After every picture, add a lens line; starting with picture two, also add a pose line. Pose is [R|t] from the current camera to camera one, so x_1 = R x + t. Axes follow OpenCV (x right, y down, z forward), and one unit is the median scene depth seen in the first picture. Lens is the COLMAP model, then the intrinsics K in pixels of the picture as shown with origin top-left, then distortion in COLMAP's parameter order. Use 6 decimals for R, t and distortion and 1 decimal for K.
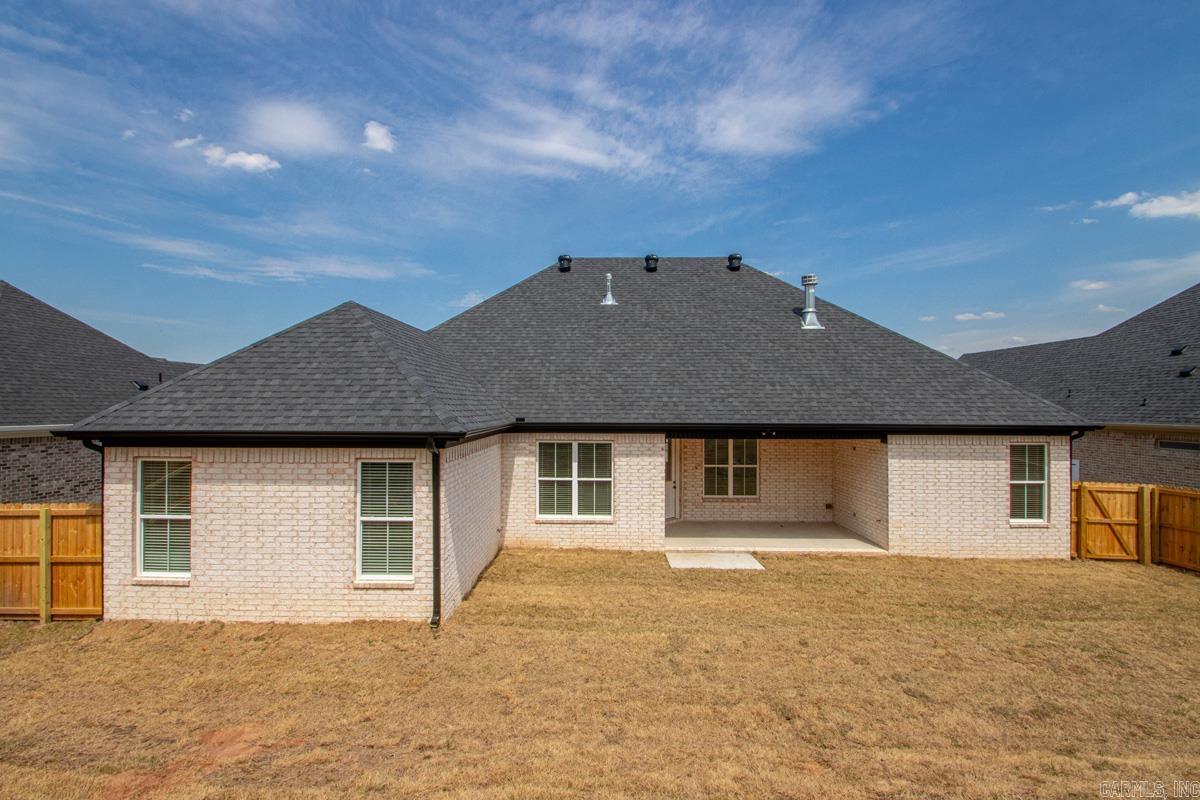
lens RADIAL K [[560.2, 0, 570.1], [0, 560.2, 393.9], [0, 0, 1]] dist [0.002398, -0.010498]
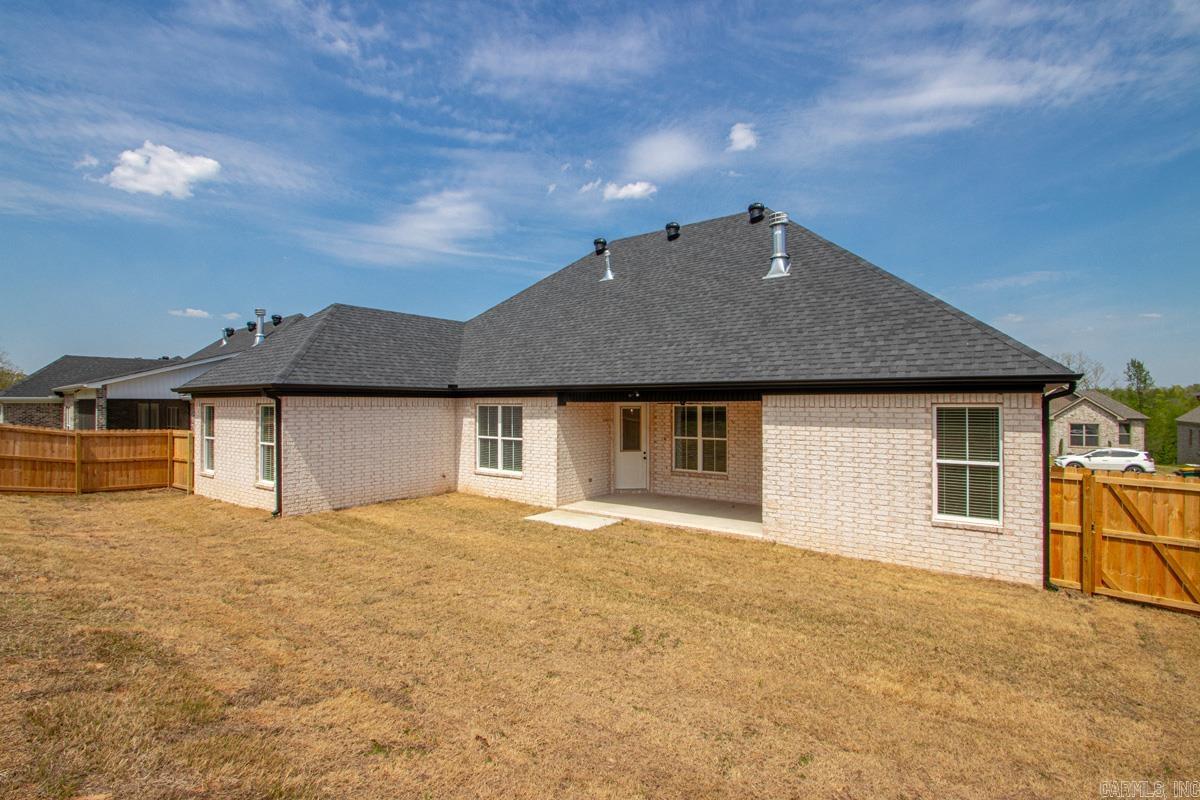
lens RADIAL K [[560.2, 0, 581.2], [0, 560.2, 400.4], [0, 0, 1]] dist [0.002398, -0.010498]
pose [[0.809162, -0.007077, -0.587543, 0.669546], [0.014122, 0.999873, 0.007407, 0.056844], [0.587416, -0.014291, 0.809159, 0.143674]]
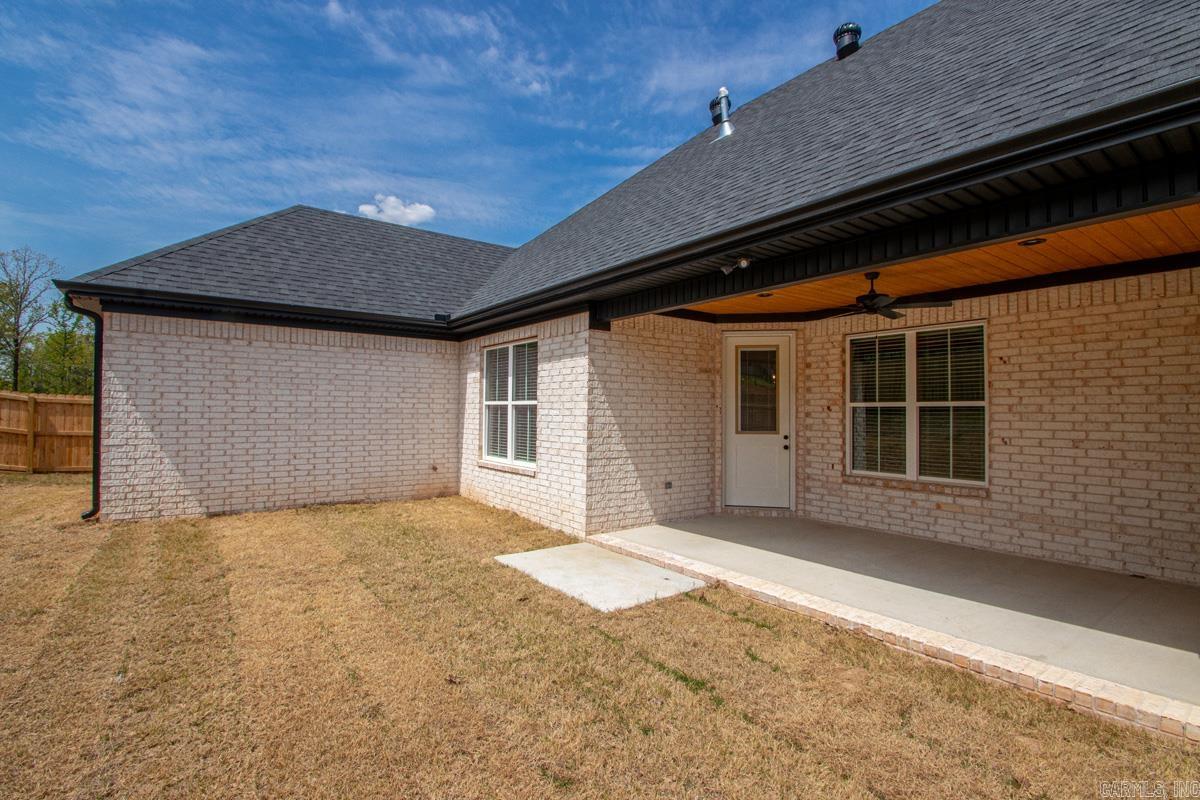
lens RADIAL K [[560.2, 0, 587.1], [0, 560.2, 401.8], [0, 0, 1]] dist [0.002398, -0.010498]
pose [[0.617373, -0.011023, -0.786594, 0.465157], [0.007554, 0.999939, -0.008084, 0.128750], [0.786635, -0.000952, 0.617418, 0.554491]]
